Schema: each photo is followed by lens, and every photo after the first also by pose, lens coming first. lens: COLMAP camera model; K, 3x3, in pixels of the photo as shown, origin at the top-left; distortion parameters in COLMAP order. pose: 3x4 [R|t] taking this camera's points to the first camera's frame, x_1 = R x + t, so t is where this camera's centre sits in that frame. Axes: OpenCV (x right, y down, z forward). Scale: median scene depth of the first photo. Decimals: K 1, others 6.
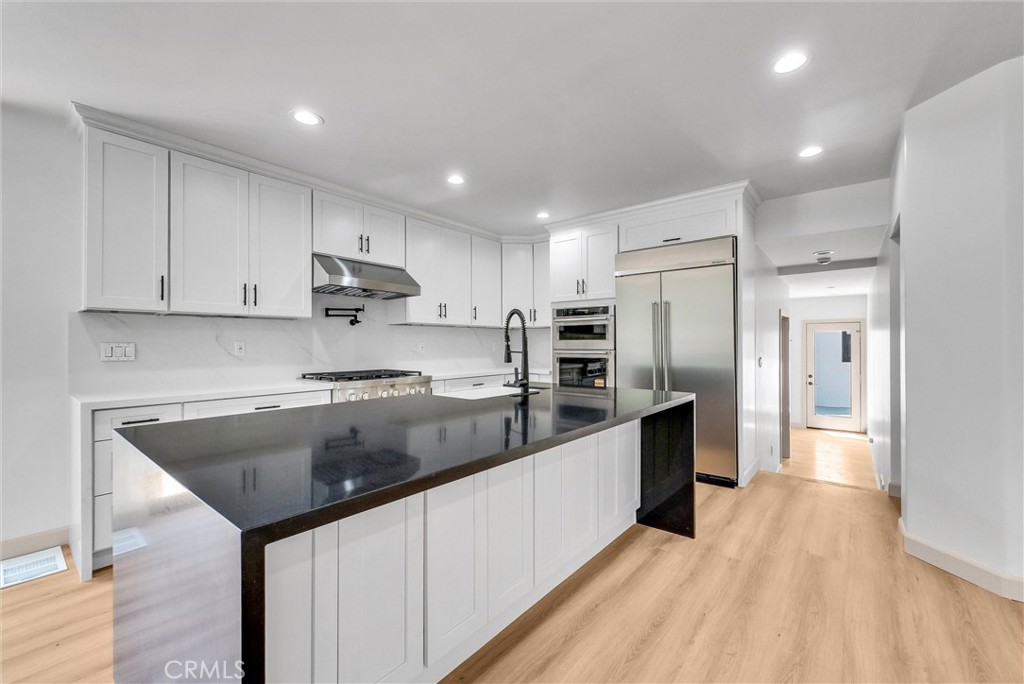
lens RADIAL K [[418.0, 0, 510.3], [0, 418.0, 344.1], [0, 0, 1]] dist [0.007743, 0.001081]
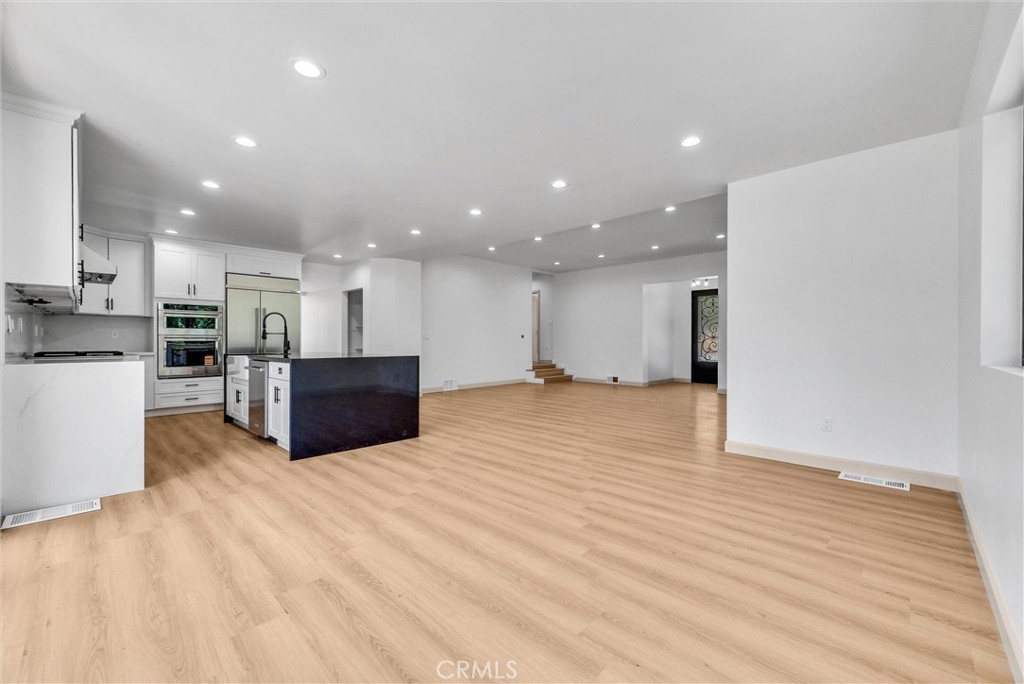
lens RADIAL K [[418.0, 0, 511.6], [0, 418.0, 341.4], [0, 0, 1]] dist [0.007743, 0.001081]
pose [[0.081576, 0.004614, 0.996656, -1.923921], [-0.000407, 0.999989, -0.004596, 0.066875], [-0.996667, -0.000030, 0.081577, -0.272607]]
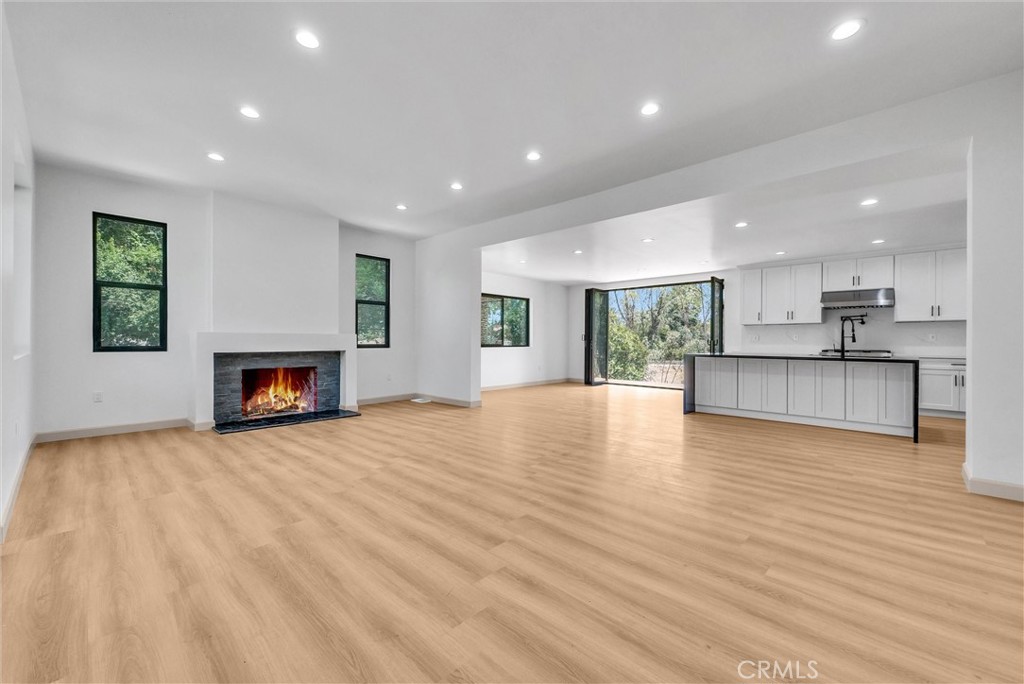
lens RADIAL K [[418.0, 0, 517.3], [0, 418.0, 338.3], [0, 0, 1]] dist [0.007743, 0.001081]
pose [[-0.060175, -0.005500, -0.998173, 2.296247], [-0.005361, 0.999972, -0.005186, 0.047020], [0.998173, 0.005039, -0.060203, -0.548064]]
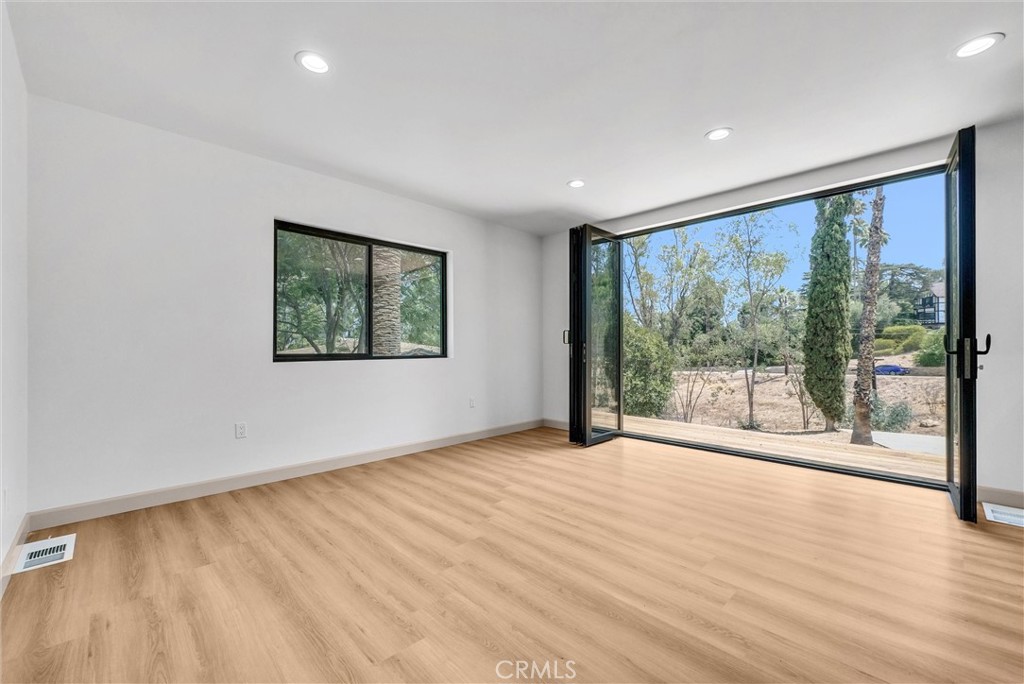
lens RADIAL K [[418.0, 0, 509.0], [0, 418.0, 346.6], [0, 0, 1]] dist [0.007743, 0.001081]
pose [[-0.112166, 0.000718, -0.993689, 0.119879], [0.001249, 0.999999, 0.000582, 0.056293], [0.993689, -0.001176, -0.112167, -0.205512]]
